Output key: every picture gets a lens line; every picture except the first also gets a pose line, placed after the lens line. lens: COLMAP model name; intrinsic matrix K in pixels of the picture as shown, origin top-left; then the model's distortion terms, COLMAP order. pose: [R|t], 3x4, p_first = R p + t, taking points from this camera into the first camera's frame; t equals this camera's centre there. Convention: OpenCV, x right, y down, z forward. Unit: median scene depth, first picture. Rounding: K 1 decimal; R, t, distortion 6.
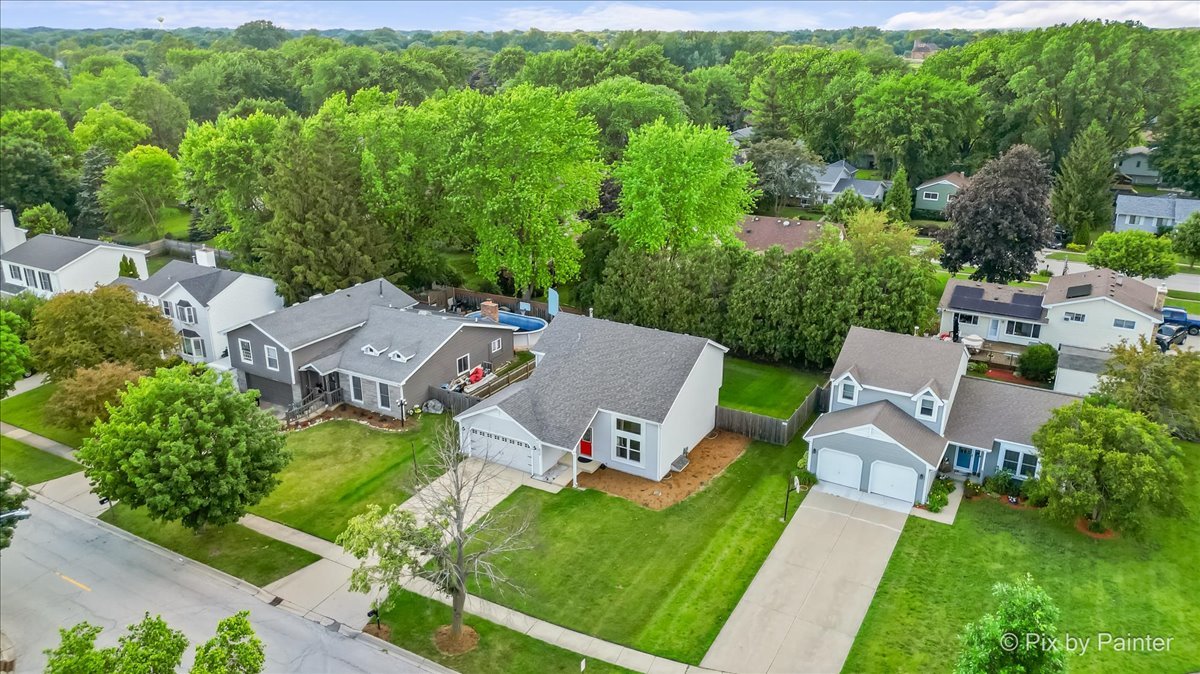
lens RADIAL K [[859.2, 0, 588.2], [0, 859.2, 338.2], [0, 0, 1]] dist [0.045244, -0.029964]
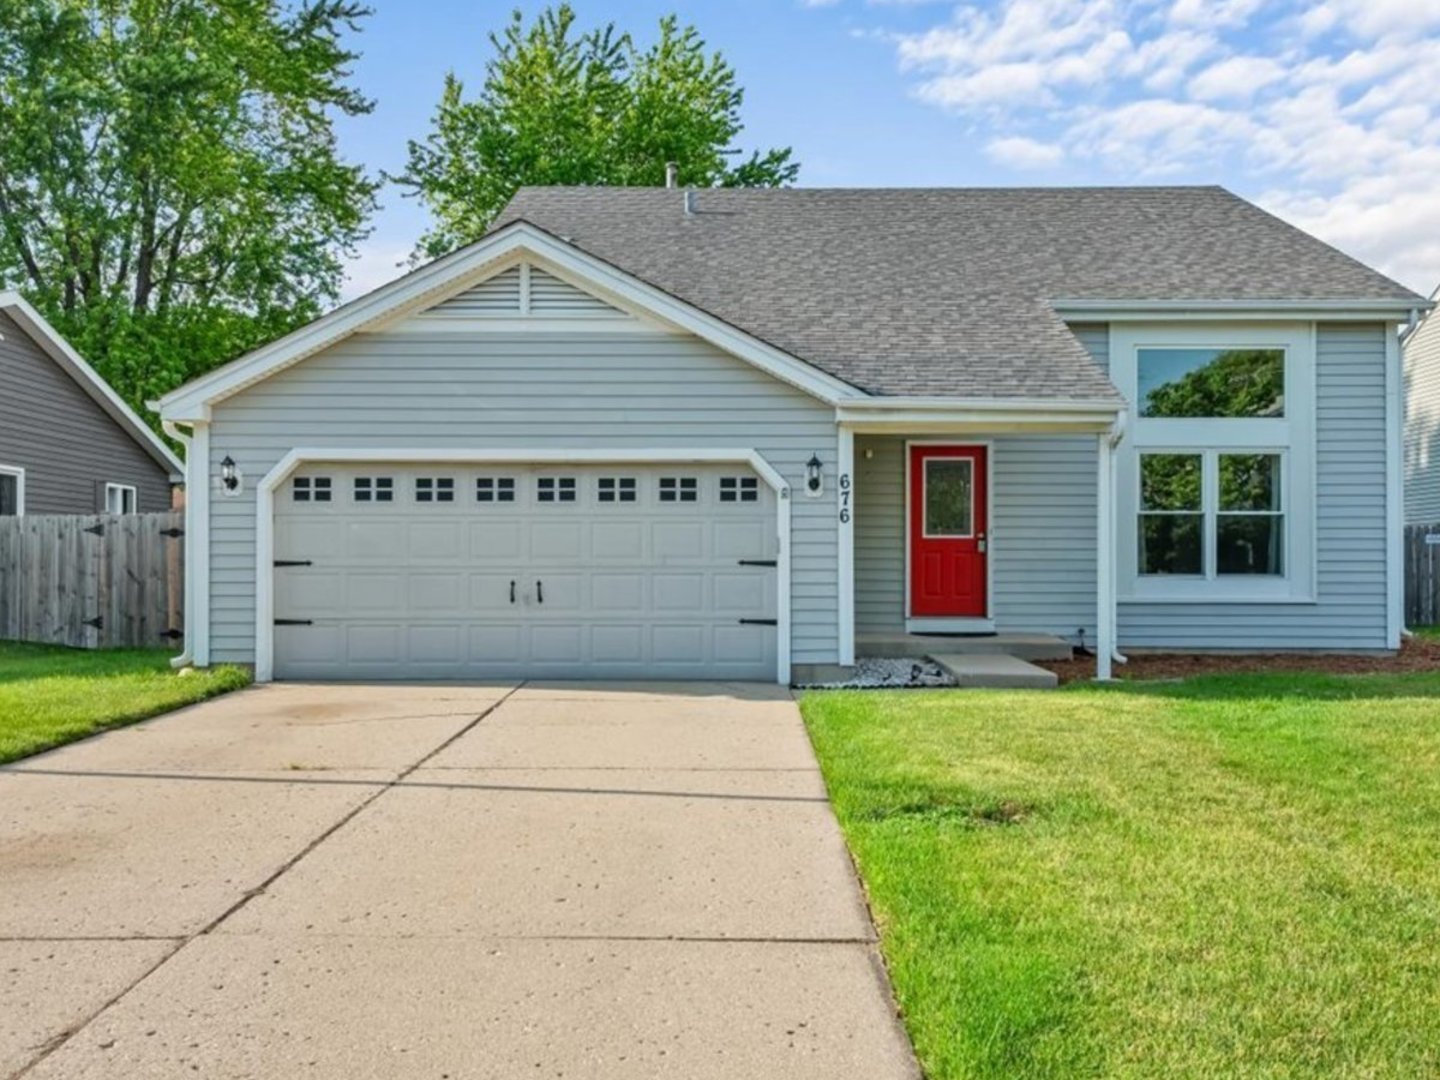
lens RADIAL K [[1341.3, 0, 718.3], [0, 1341.3, 547.8], [0, 0, 1]] dist [0.014665, 0.000000]
pose [[0.867478, 0.013542, 0.497292, -0.162055], [0.162187, 0.937314, -0.308444, 0.175463], [-0.470295, 0.348223, 0.810903, 0.682188]]
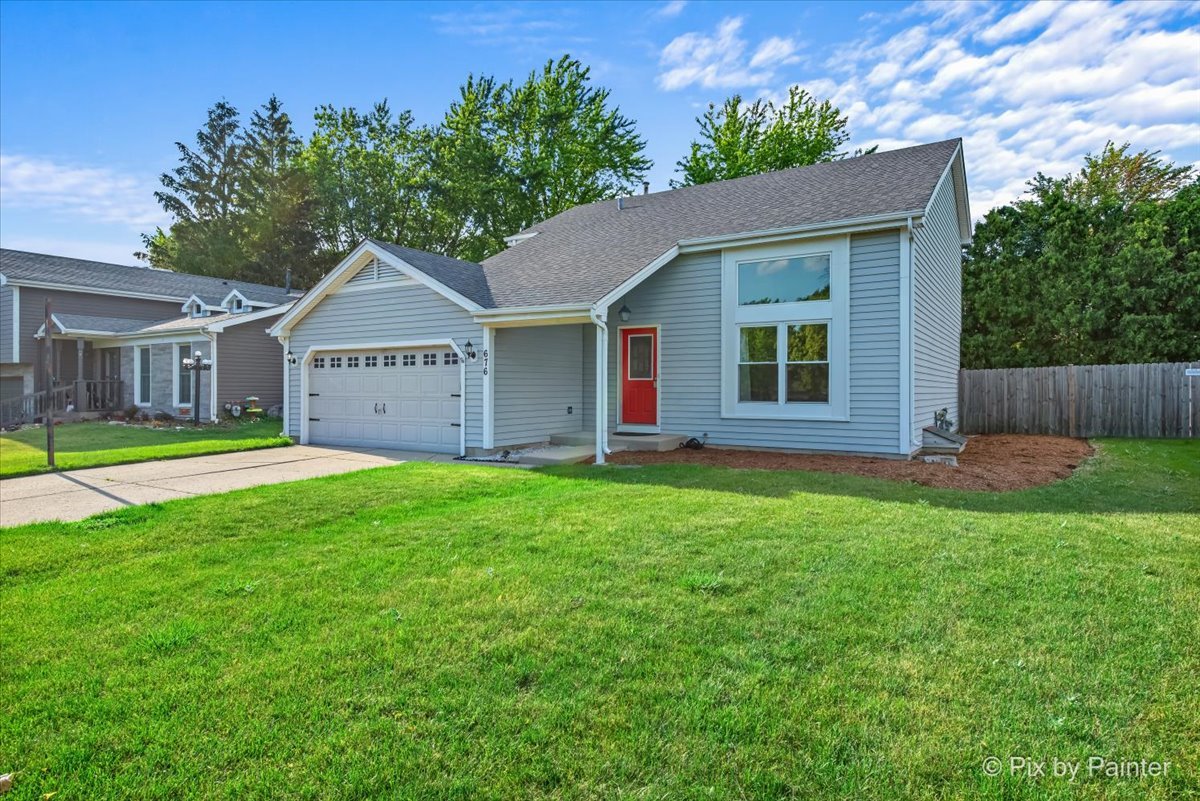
lens RADIAL K [[672.2, 0, 600.6], [0, 672.2, 392.5], [0, 0, 1]] dist [0.004003, 0.000997]
pose [[0.999347, 0.004623, -0.035824, -0.006947], [-0.016141, 0.944401, -0.328399, 0.181264], [0.032313, 0.328763, 0.943860, 0.653923]]
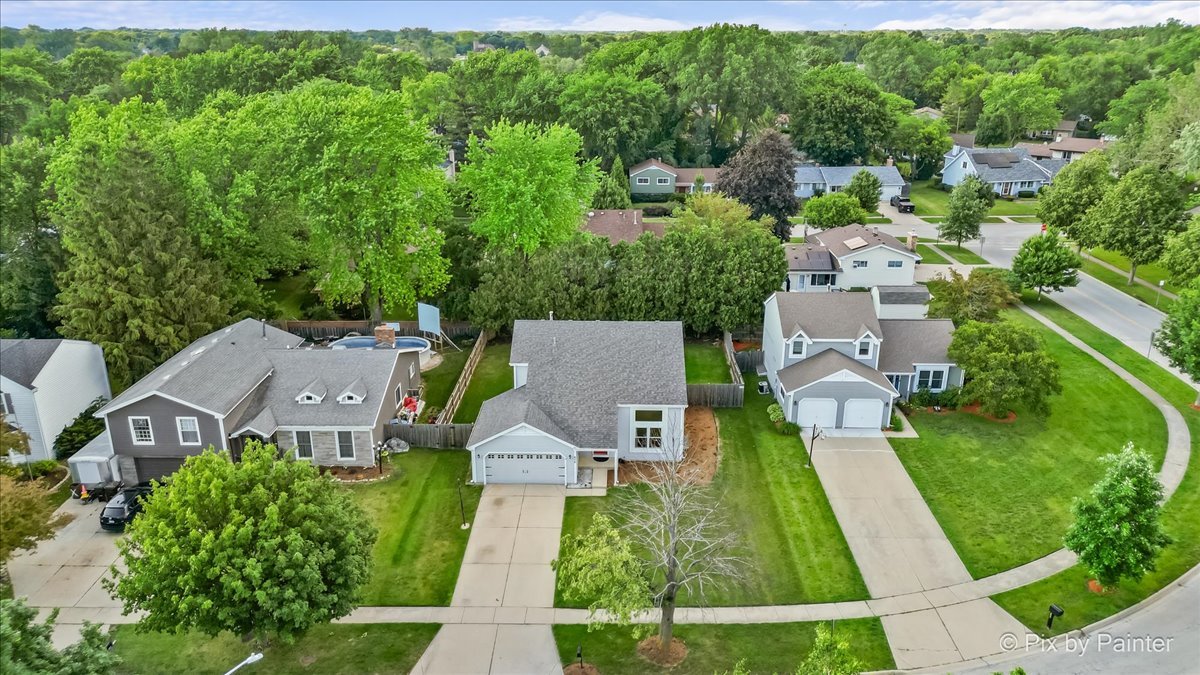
lens RADIAL K [[859.2, 0, 593.0], [0, 859.2, 338.6], [0, 0, 1]] dist [0.045244, -0.029964]
pose [[0.874739, -0.162170, 0.456654, -0.385788], [0.162366, 0.985955, 0.039119, -0.032417], [-0.456584, 0.039926, 0.888784, 0.094838]]
